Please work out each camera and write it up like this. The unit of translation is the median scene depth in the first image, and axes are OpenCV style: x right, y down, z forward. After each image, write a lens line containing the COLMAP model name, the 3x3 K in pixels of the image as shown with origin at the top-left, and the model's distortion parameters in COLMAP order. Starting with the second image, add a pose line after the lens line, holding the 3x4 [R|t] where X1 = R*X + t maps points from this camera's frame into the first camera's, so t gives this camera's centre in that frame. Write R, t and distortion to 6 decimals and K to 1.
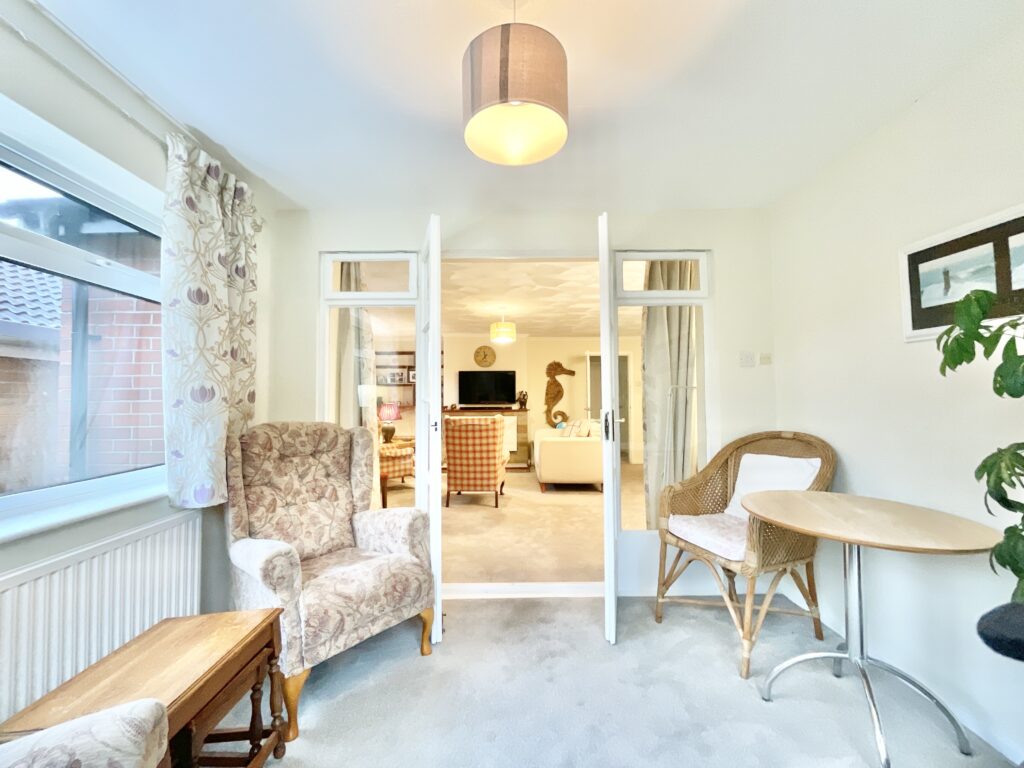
lens RADIAL K [[419.8, 0, 512.0], [0, 419.8, 384.0], [0, 0, 1]] dist [0.000857, -0.000673]
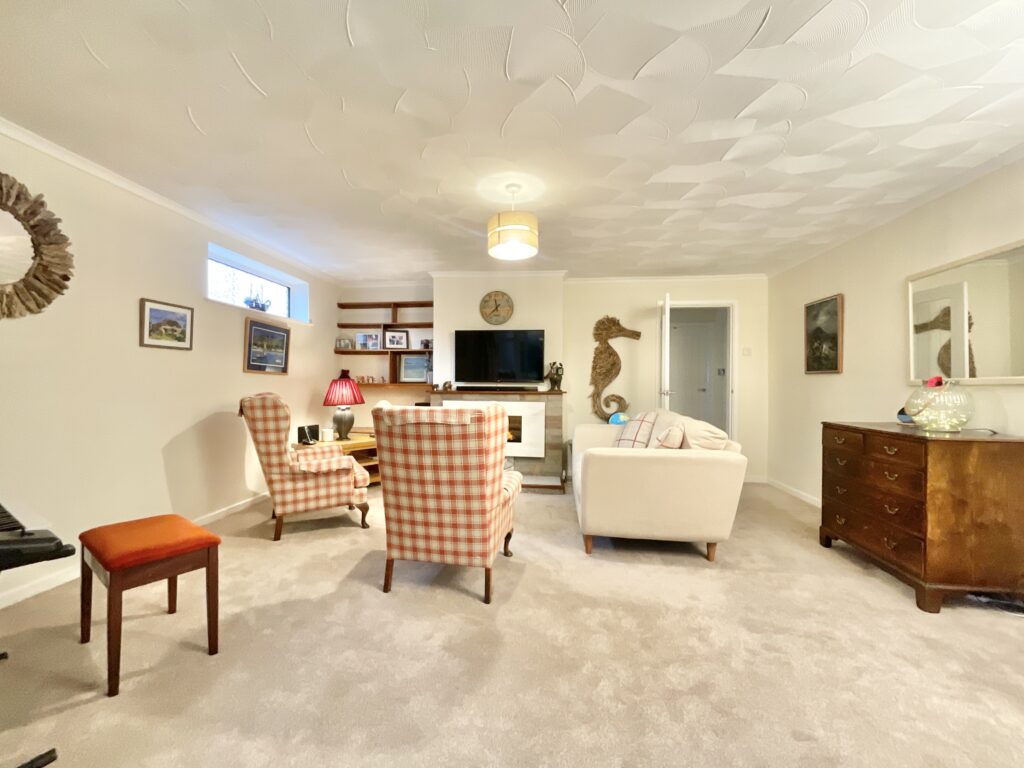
lens RADIAL K [[438.0, 0, 493.3], [0, 438.0, 382.9], [0, 0, 1]] dist [-0.003567, -0.000275]
pose [[0.991587, 0.013617, -0.128720, 0.018365], [-0.008283, 0.999088, 0.041881, 0.021326], [0.129173, -0.040462, 0.990796, 0.342287]]
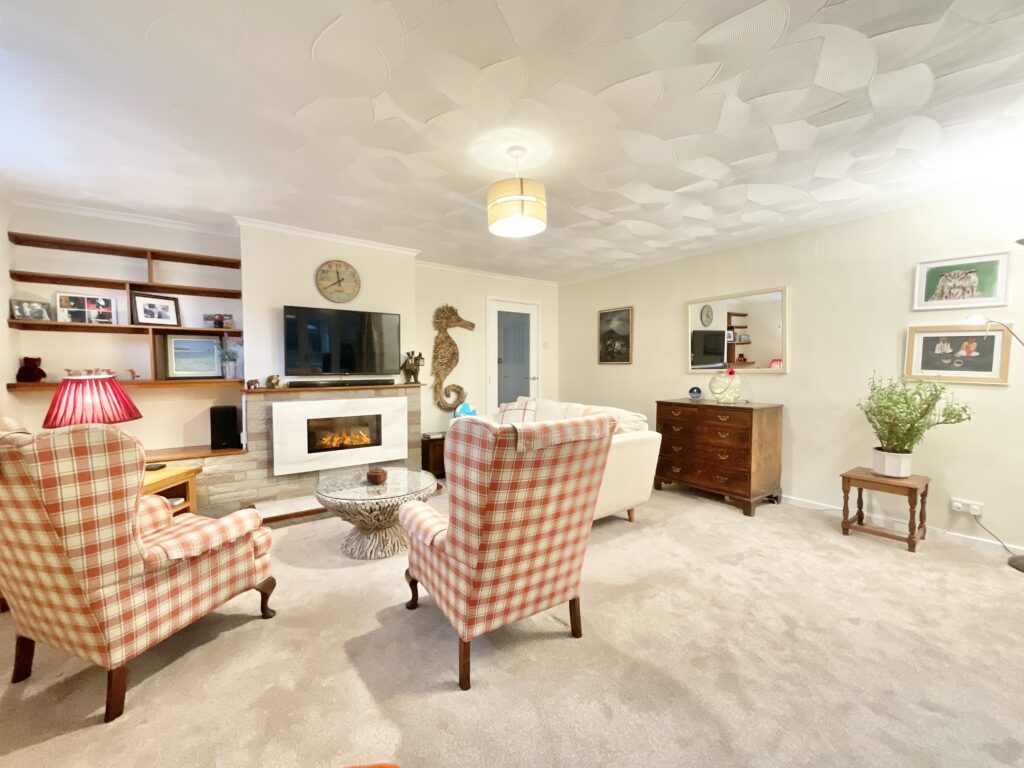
lens RADIAL K [[419.8, 0, 512.0], [0, 419.8, 384.0], [0, 0, 1]] dist [0.000857, -0.000673]
pose [[0.802035, -0.021065, 0.596906, -0.206183], [-0.026204, 0.997175, 0.070401, 0.017311], [-0.596702, -0.072105, 0.799217, 0.469583]]
